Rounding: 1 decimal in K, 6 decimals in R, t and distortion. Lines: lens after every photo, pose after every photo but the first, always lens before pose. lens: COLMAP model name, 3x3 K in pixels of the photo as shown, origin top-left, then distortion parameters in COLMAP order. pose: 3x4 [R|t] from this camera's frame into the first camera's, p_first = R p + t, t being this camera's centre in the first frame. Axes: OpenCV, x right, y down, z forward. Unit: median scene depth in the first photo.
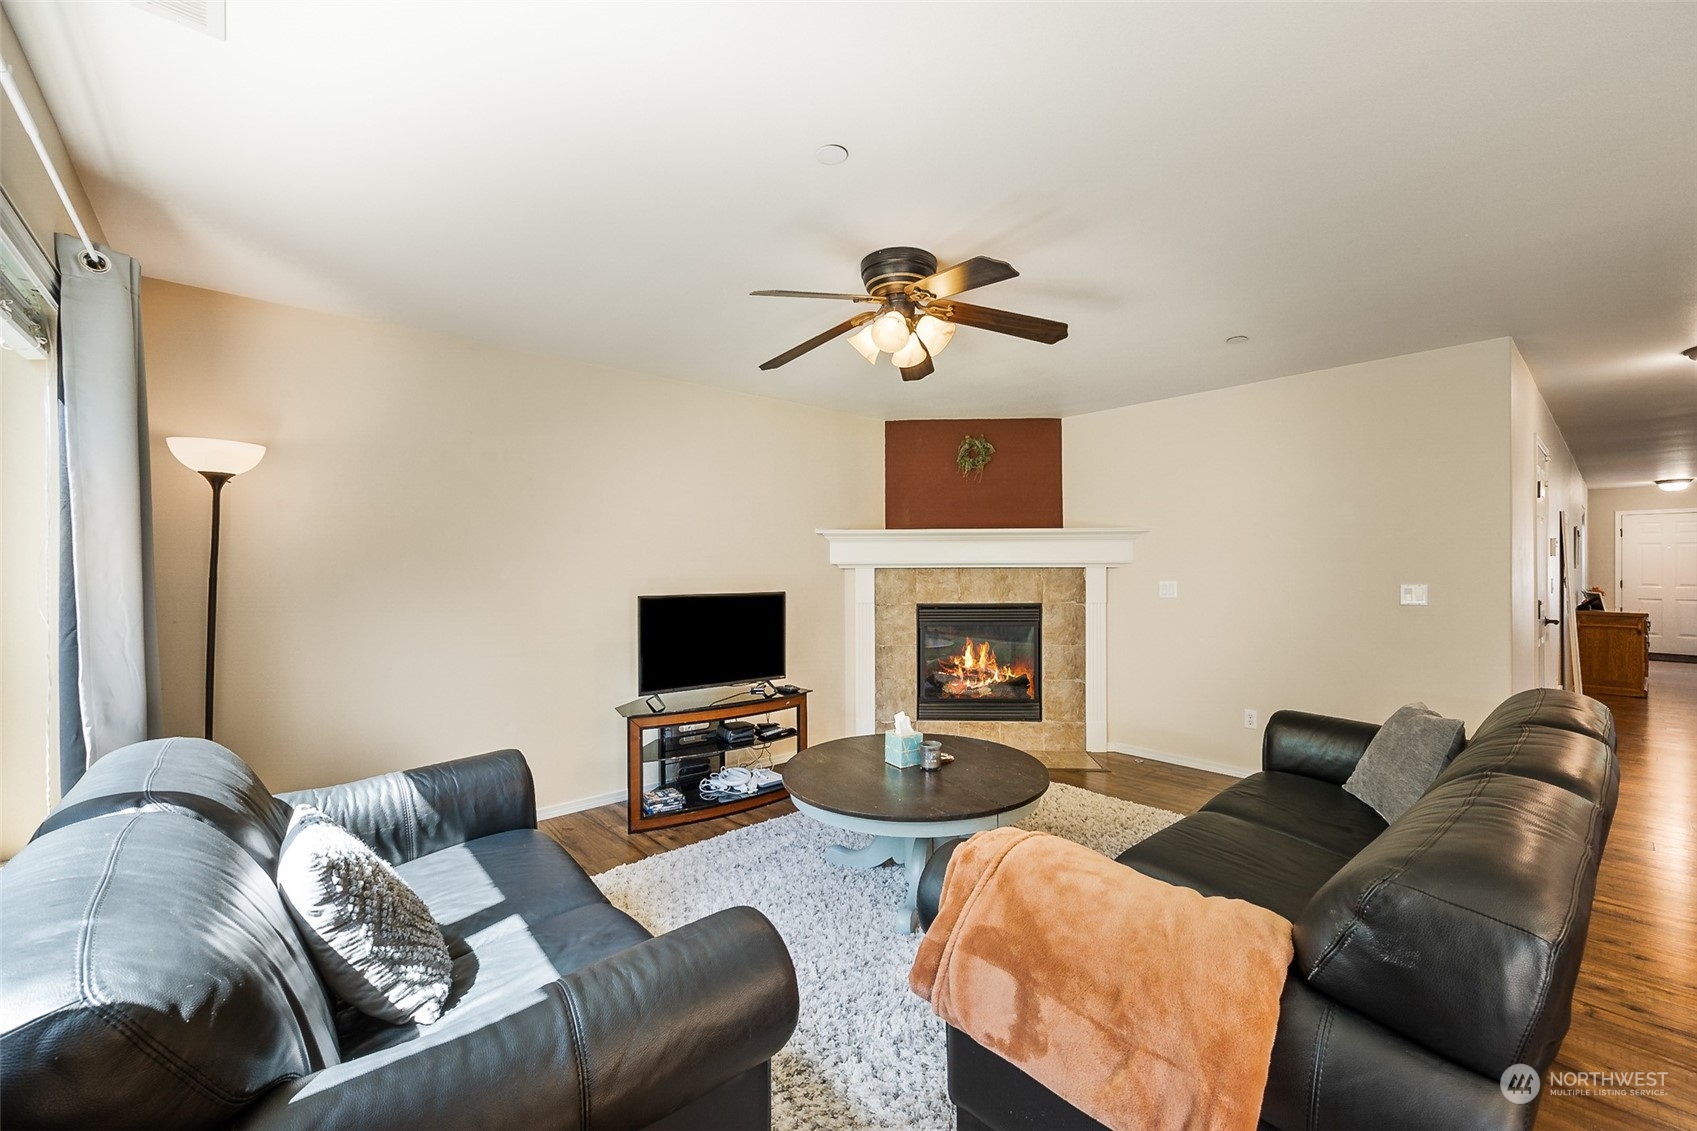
lens RADIAL K [[691.1, 0, 848.0], [0, 691.1, 562.8], [0, 0, 1]] dist [-0.002177, 0.000157]
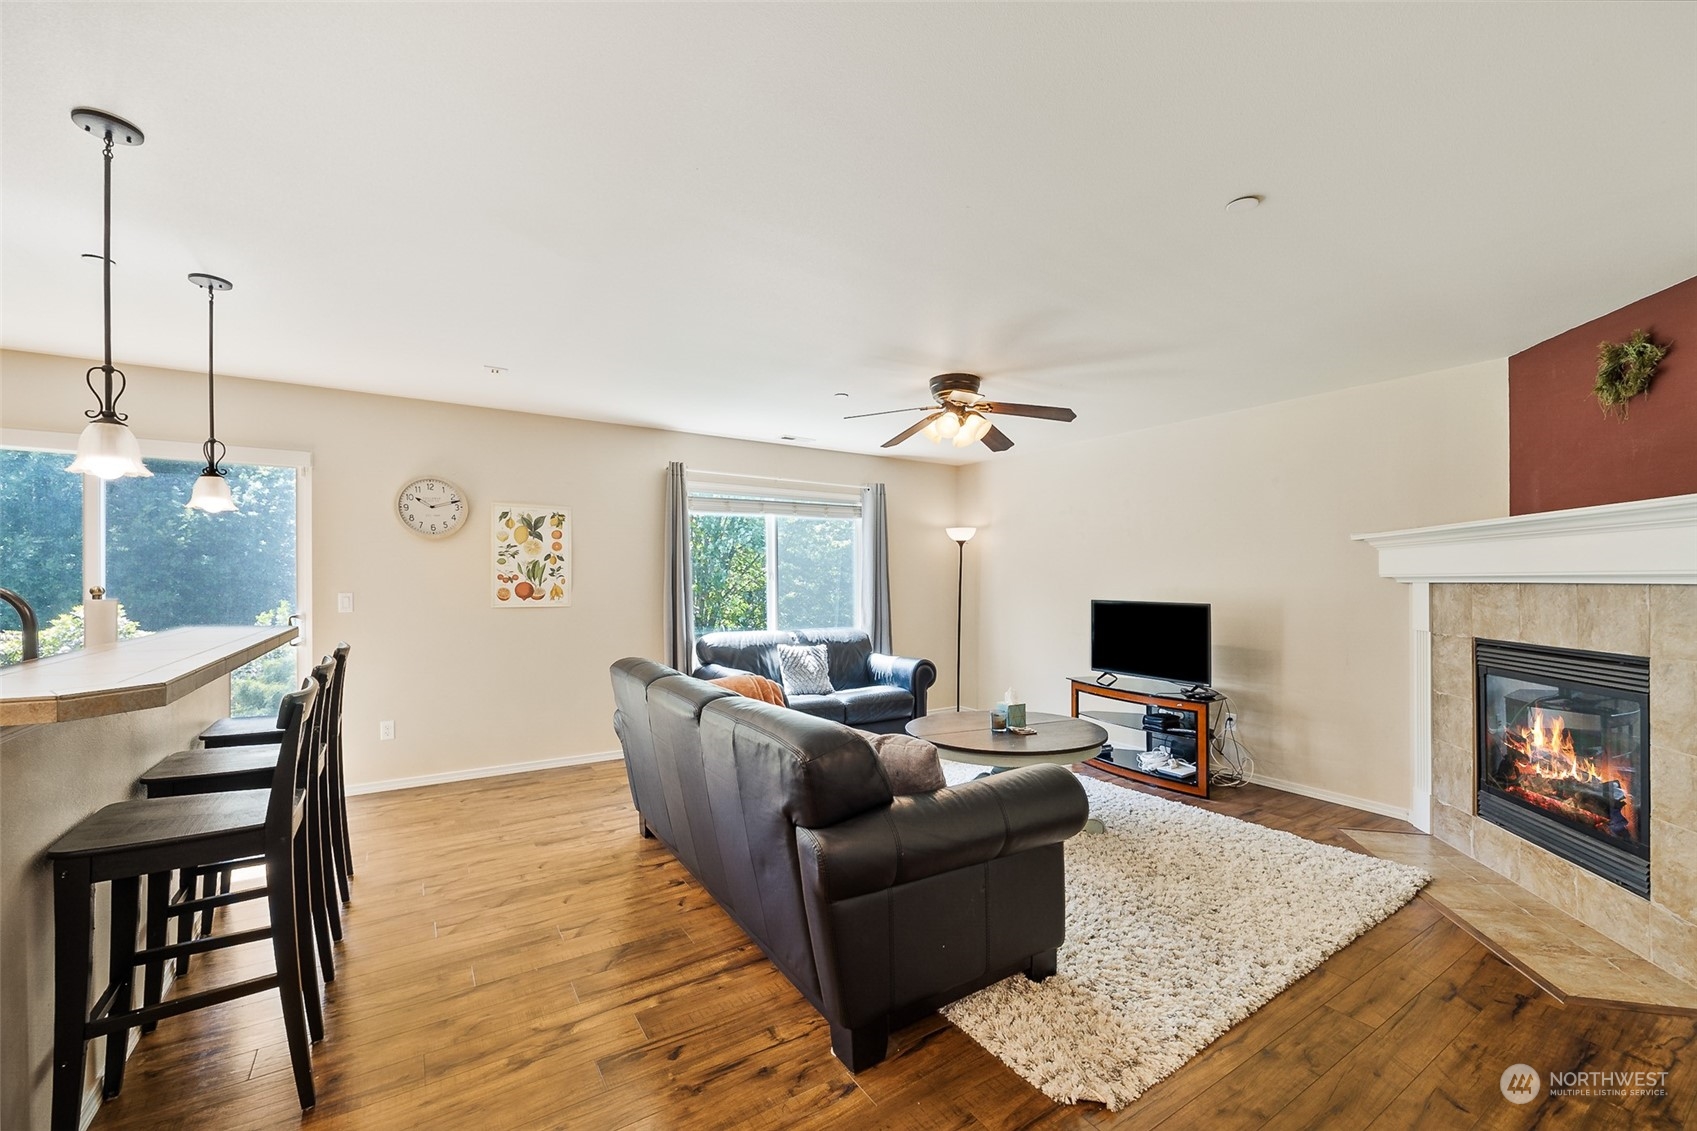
lens RADIAL K [[691.1, 0, 847.0], [0, 691.1, 575.7], [0, 0, 1]] dist [-0.002177, 0.000157]
pose [[-0.152831, -0.003511, -0.988246, 0.844126], [0.001666, 0.999991, -0.003811, 0.002199], [0.988251, -0.002229, -0.152824, 0.515043]]
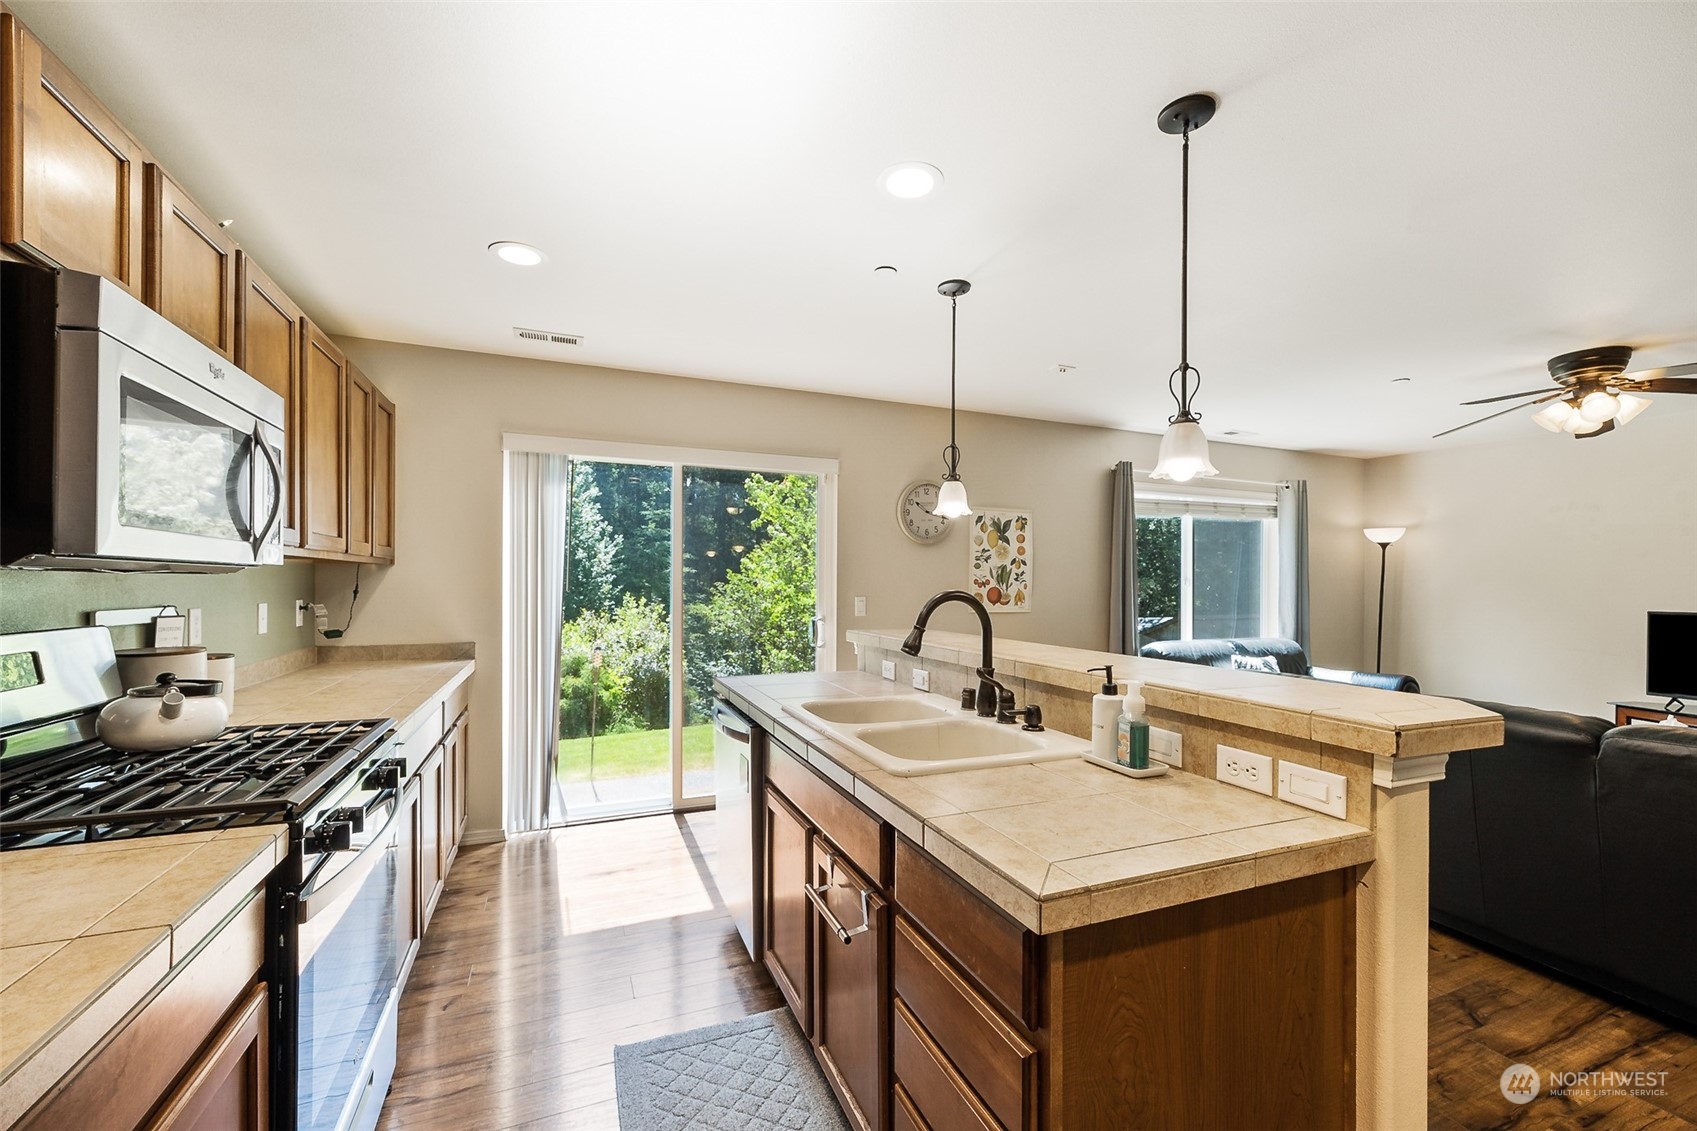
lens RADIAL K [[691.1, 0, 845.7], [0, 691.1, 581.3], [0, 0, 1]] dist [-0.002177, 0.000157]
pose [[-0.318572, -0.000614, -0.947899, 0.925324], [-0.002500, 0.999997, 0.000193, -0.000640], [0.947895, 0.002431, -0.318572, 0.036111]]
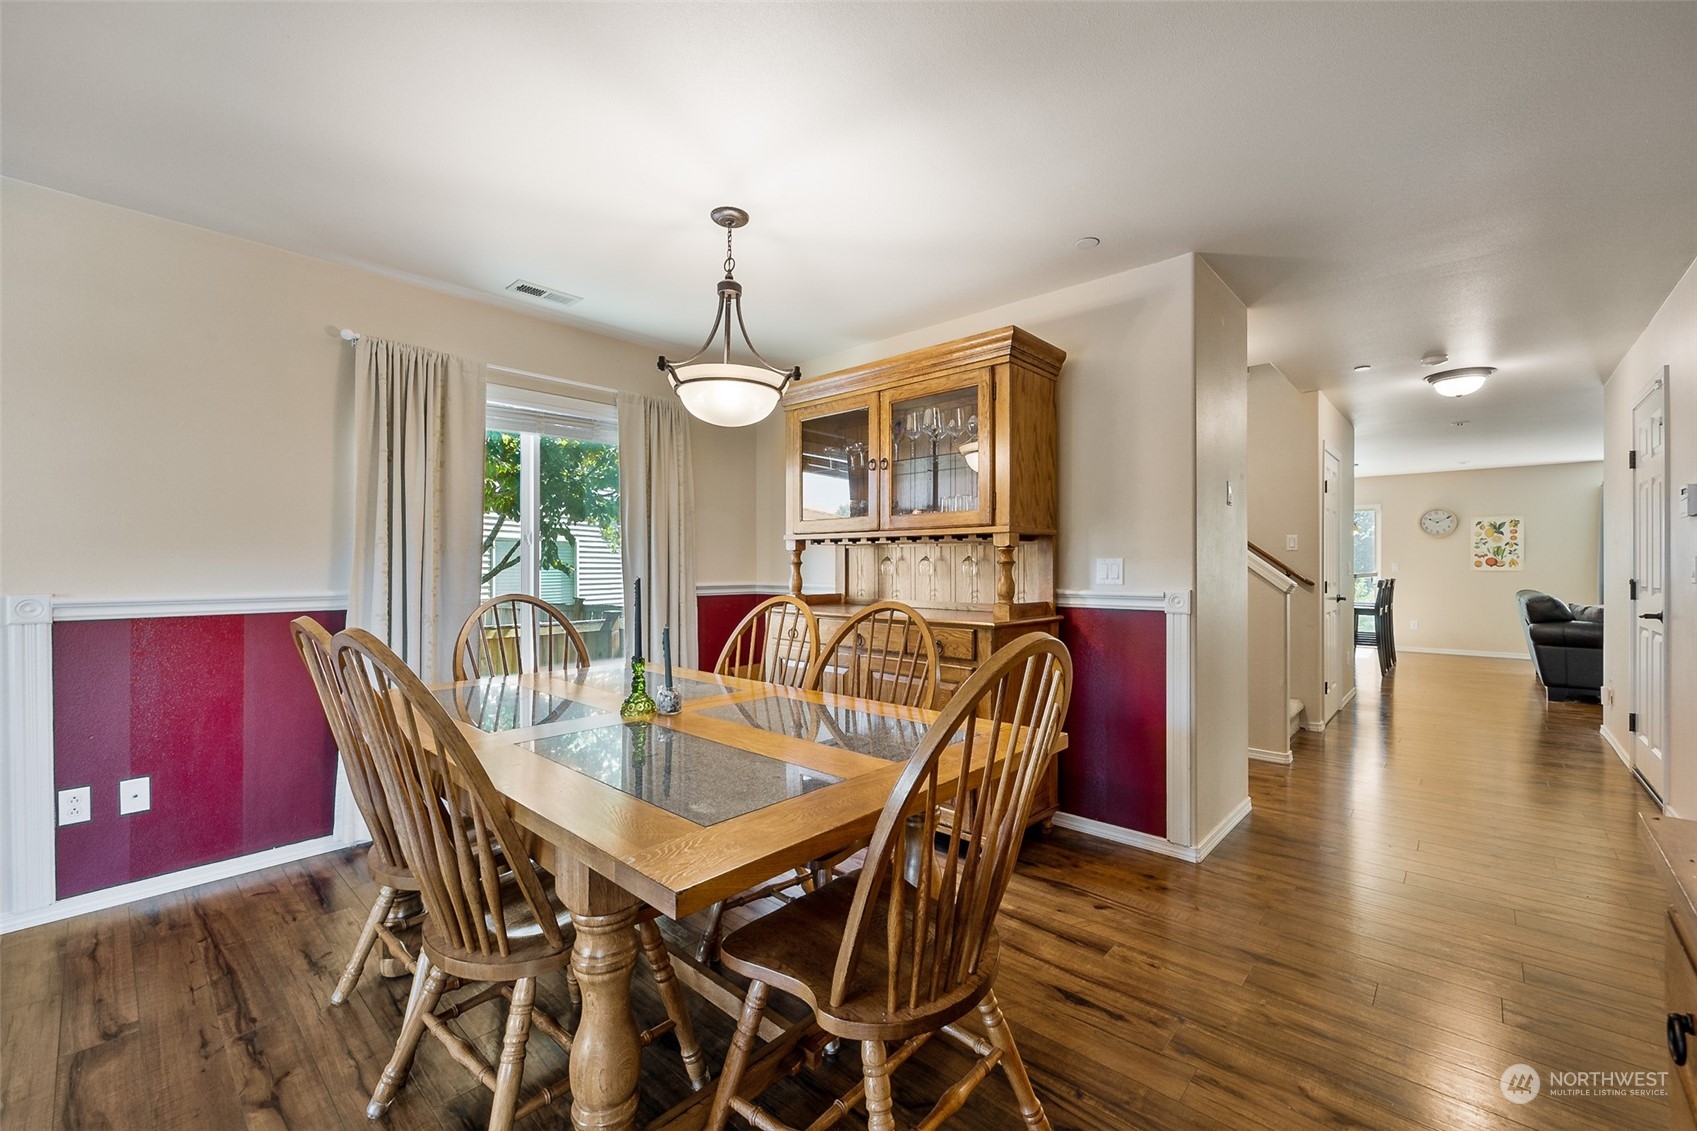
lens RADIAL K [[691.1, 0, 850.9], [0, 691.1, 574.6], [0, 0, 1]] dist [-0.002177, 0.000157]
pose [[-0.993007, -0.000842, -0.118056, 1.867801], [-0.001781, 0.999968, 0.007843, 0.040652], [0.118046, 0.007998, -0.992976, 1.541597]]
